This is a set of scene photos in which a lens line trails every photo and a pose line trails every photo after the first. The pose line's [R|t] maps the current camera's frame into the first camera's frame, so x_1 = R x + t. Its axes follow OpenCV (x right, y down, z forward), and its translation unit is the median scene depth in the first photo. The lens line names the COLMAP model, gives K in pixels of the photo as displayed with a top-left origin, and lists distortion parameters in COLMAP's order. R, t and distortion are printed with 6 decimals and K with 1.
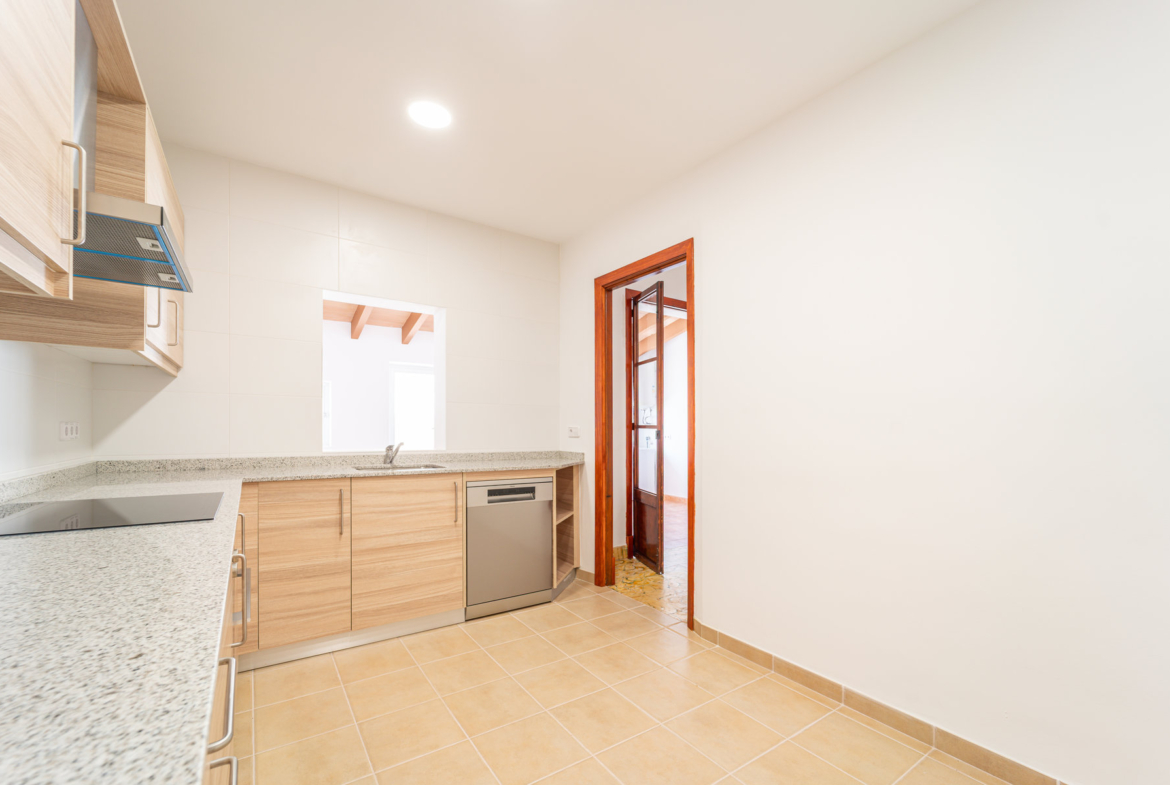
lens RADIAL K [[505.3, 0, 590.3], [0, 505.3, 421.3], [0, 0, 1]] dist [0.000173, -0.000041]
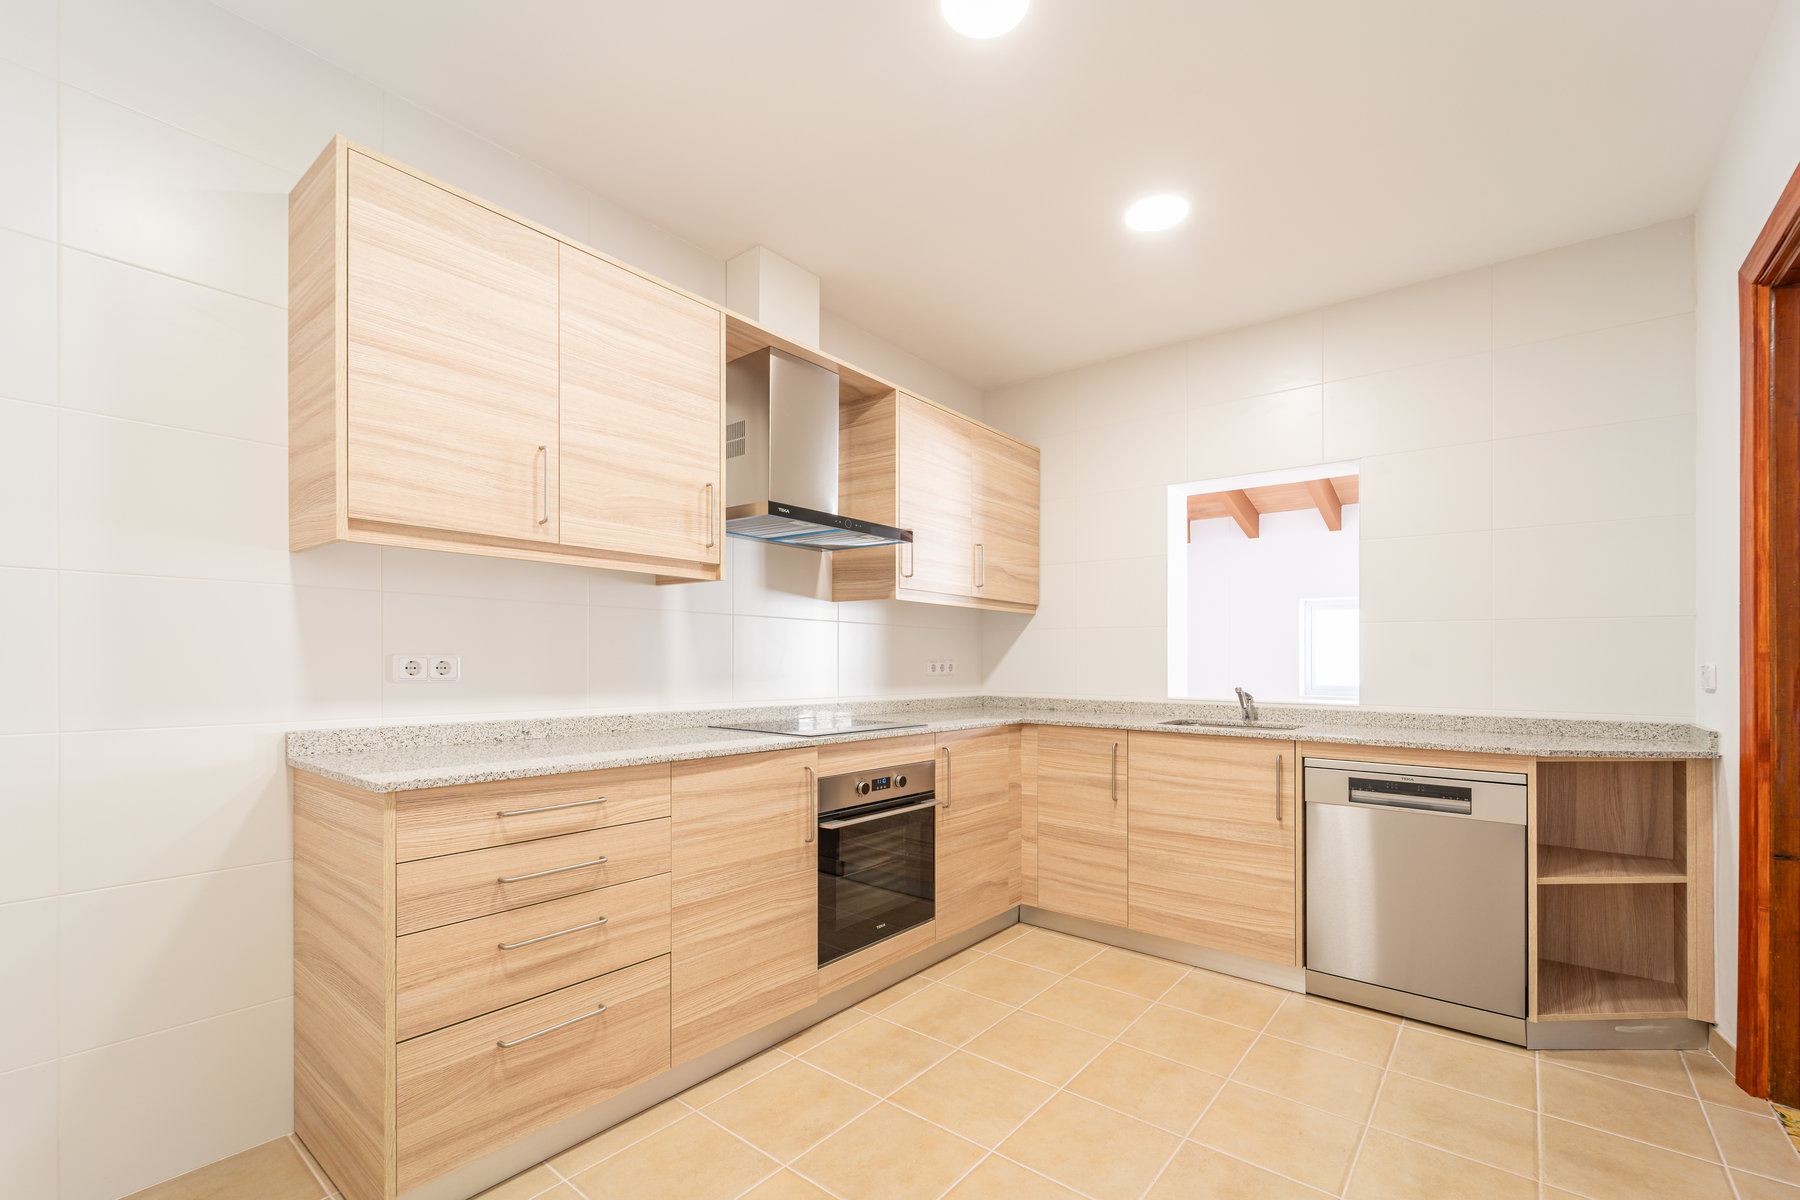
lens RADIAL K [[747.5, 0, 889.1], [0, 747.5, 662.8], [0, 0, 1]] dist [0.000778, -0.000164]
pose [[0.267289, -0.005312, -0.963602, 0.498210], [0.008188, 0.999961, -0.003241, 0.008828], [0.963582, -0.007023, 0.267322, 0.320367]]
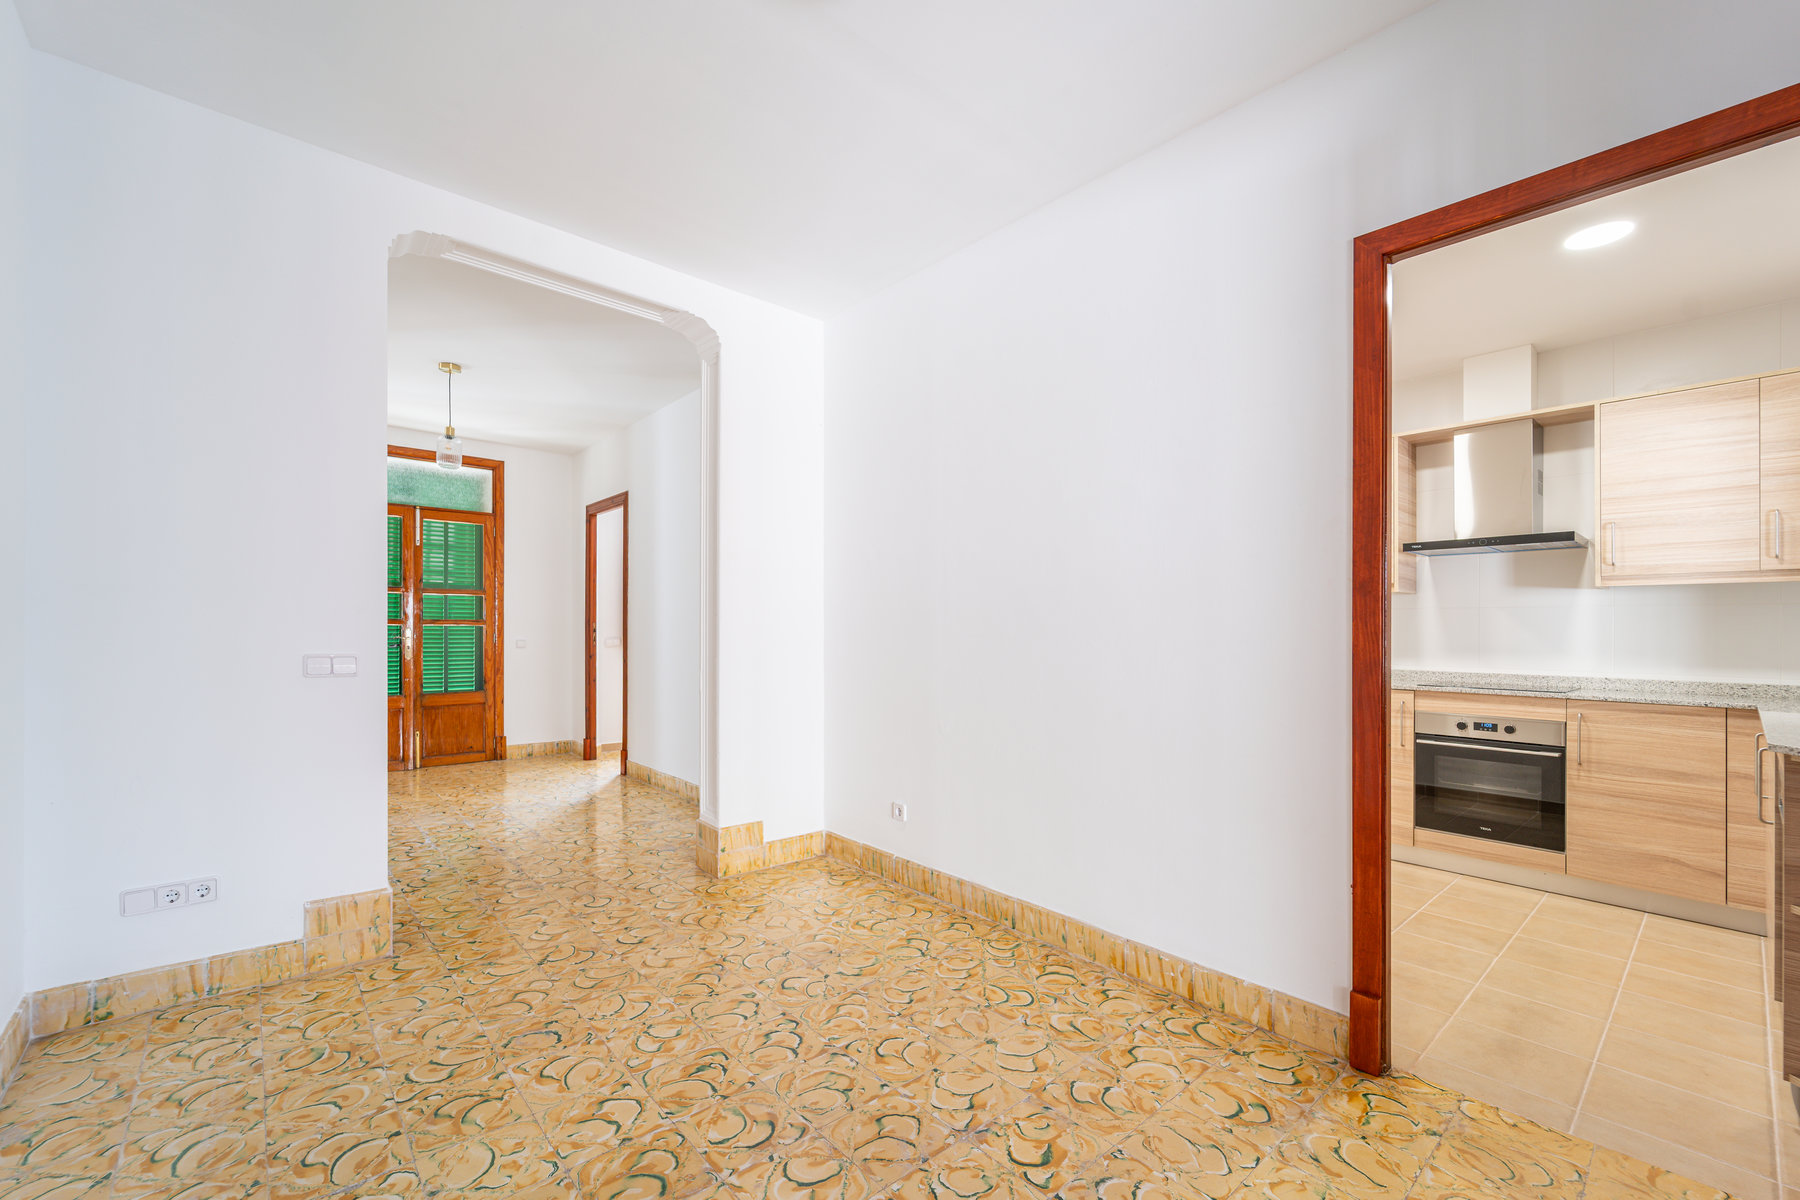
lens RADIAL K [[772.9, 0, 897.0], [0, 772.9, 630.5], [0, 0, 1]] dist [-0.005996, -0.000196]
pose [[-0.990336, -0.018353, -0.137472, 0.789916], [-0.016530, 0.999760, -0.014390, 0.024029], [0.137703, -0.011979, -0.990401, 1.711720]]
